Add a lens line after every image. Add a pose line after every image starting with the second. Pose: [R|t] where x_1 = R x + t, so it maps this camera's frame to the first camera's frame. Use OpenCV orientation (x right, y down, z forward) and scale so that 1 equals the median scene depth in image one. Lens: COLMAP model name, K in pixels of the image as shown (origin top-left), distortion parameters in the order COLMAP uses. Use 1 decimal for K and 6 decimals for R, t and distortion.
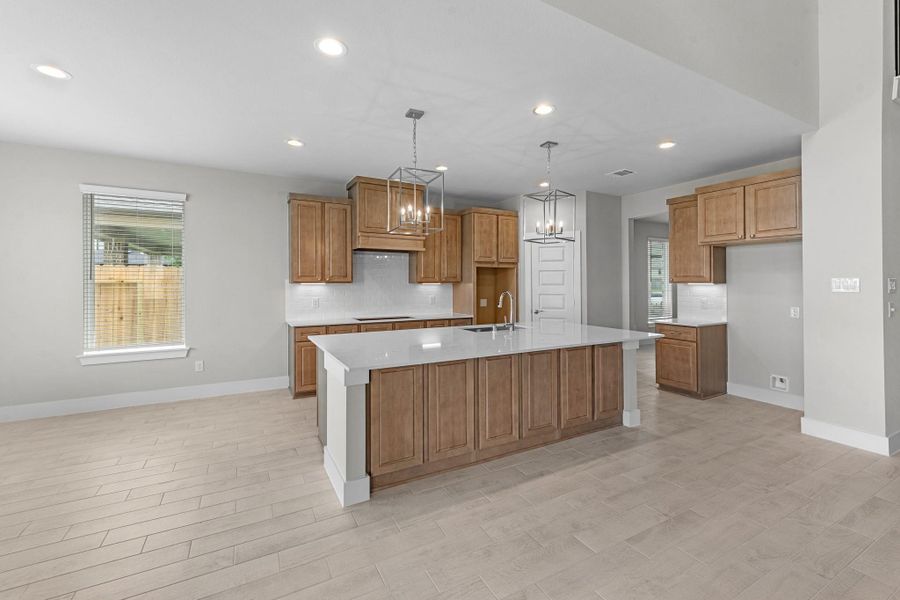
lens RADIAL K [[366.6, 0, 443.8], [0, 366.6, 283.4], [0, 0, 1]] dist [0.017604, 0.000066]
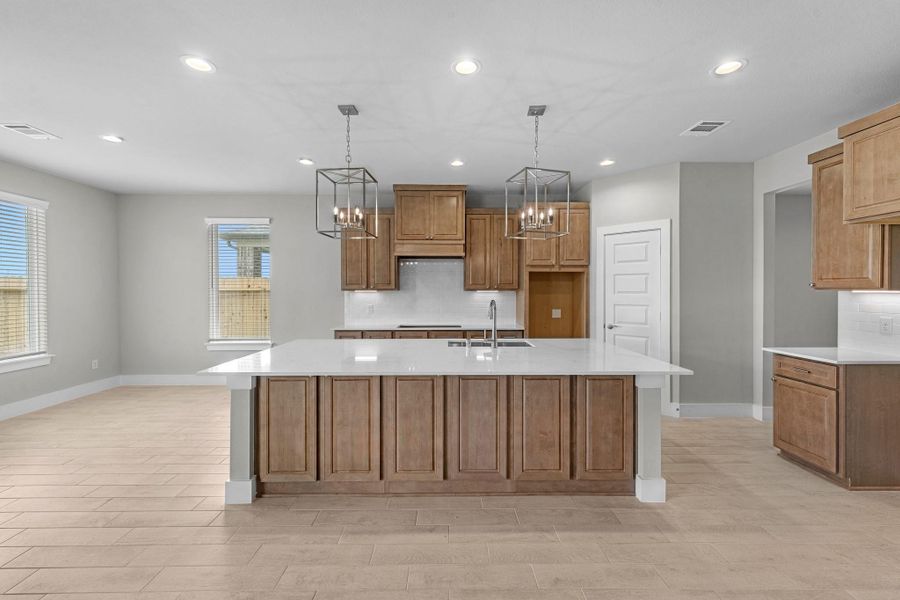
lens RADIAL K [[360.1, 0, 448.7], [0, 360.1, 296.7], [0, 0, 1]] dist [0.009573, -0.000066]
pose [[0.889003, 0.007680, -0.457836, 0.385620], [-0.000690, 0.999881, 0.015432, 0.001280], [0.457900, -0.013403, 0.888903, 0.195701]]
